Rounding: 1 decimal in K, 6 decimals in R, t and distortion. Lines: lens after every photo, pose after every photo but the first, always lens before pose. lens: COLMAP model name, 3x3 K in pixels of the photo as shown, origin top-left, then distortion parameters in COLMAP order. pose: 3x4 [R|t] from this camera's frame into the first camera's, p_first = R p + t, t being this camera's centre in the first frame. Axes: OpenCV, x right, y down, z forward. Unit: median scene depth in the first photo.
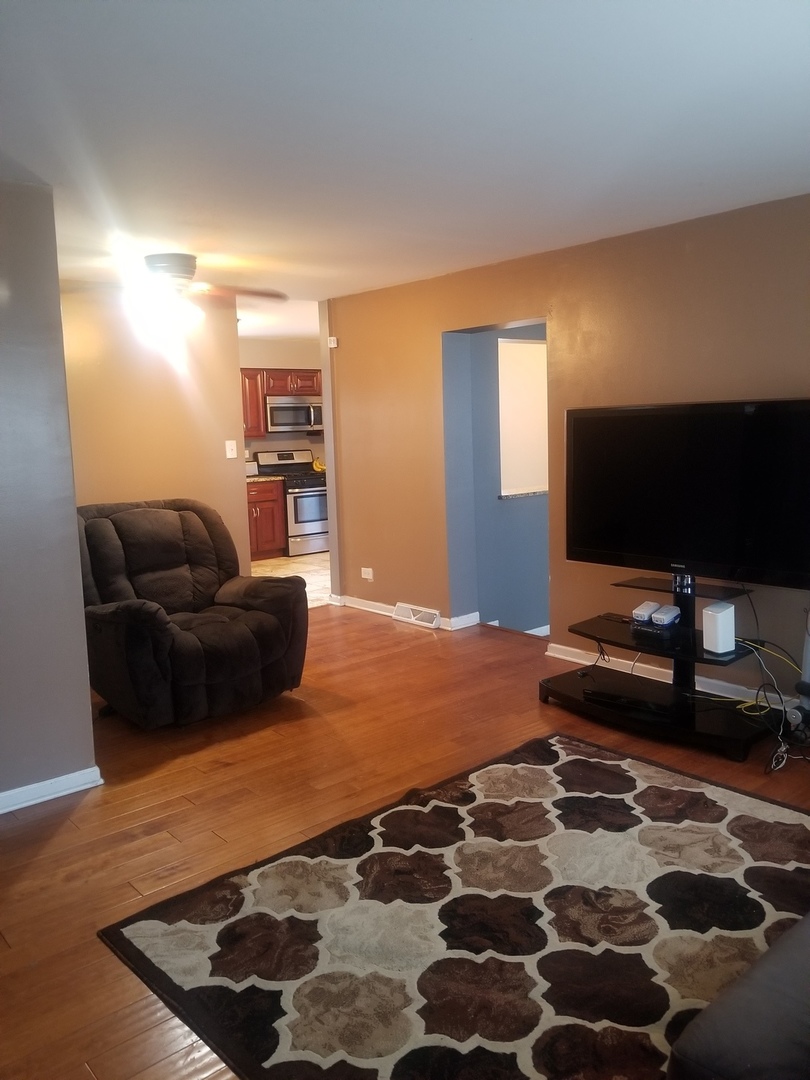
lens RADIAL K [[854.8, 0, 405.4], [0, 854.8, 539.7], [0, 0, 1]] dist [0.000816, -0.000570]
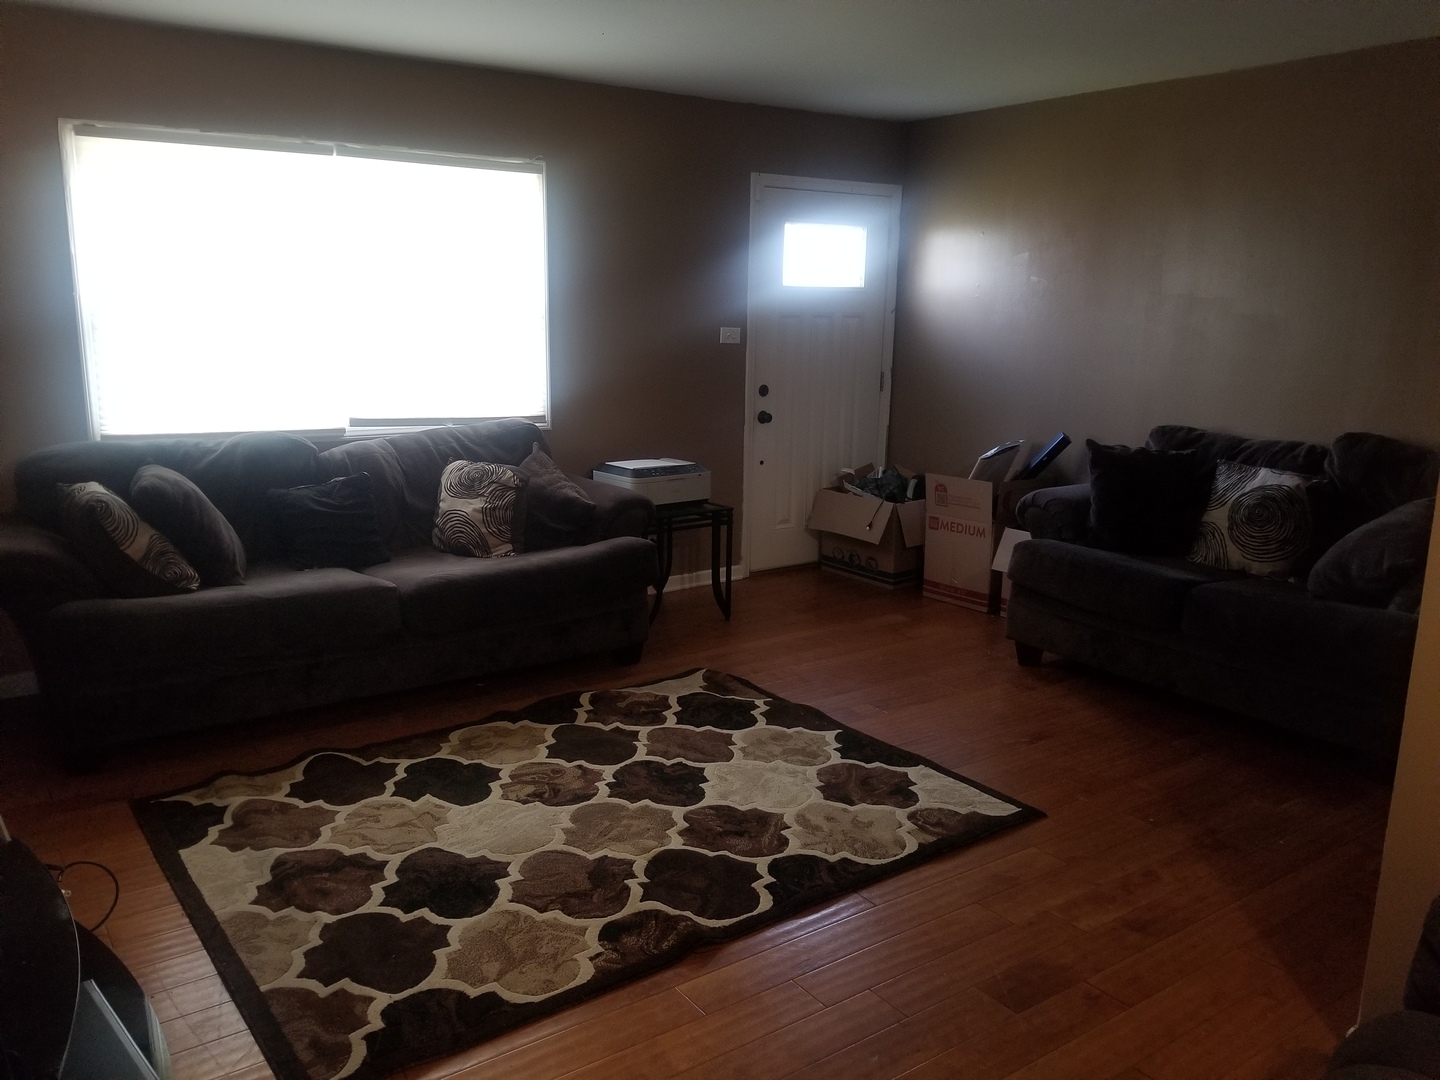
lens RADIAL K [[1139.7, 0, 718.7], [0, 1139.7, 539.9], [0, 0, 1]] dist [0.000816, -0.000570]
pose [[-0.996553, 0.004006, 0.082867, -0.083425], [0.031517, 0.942231, 0.333478, -0.272984], [-0.076744, 0.334940, -0.939109, 1.982792]]
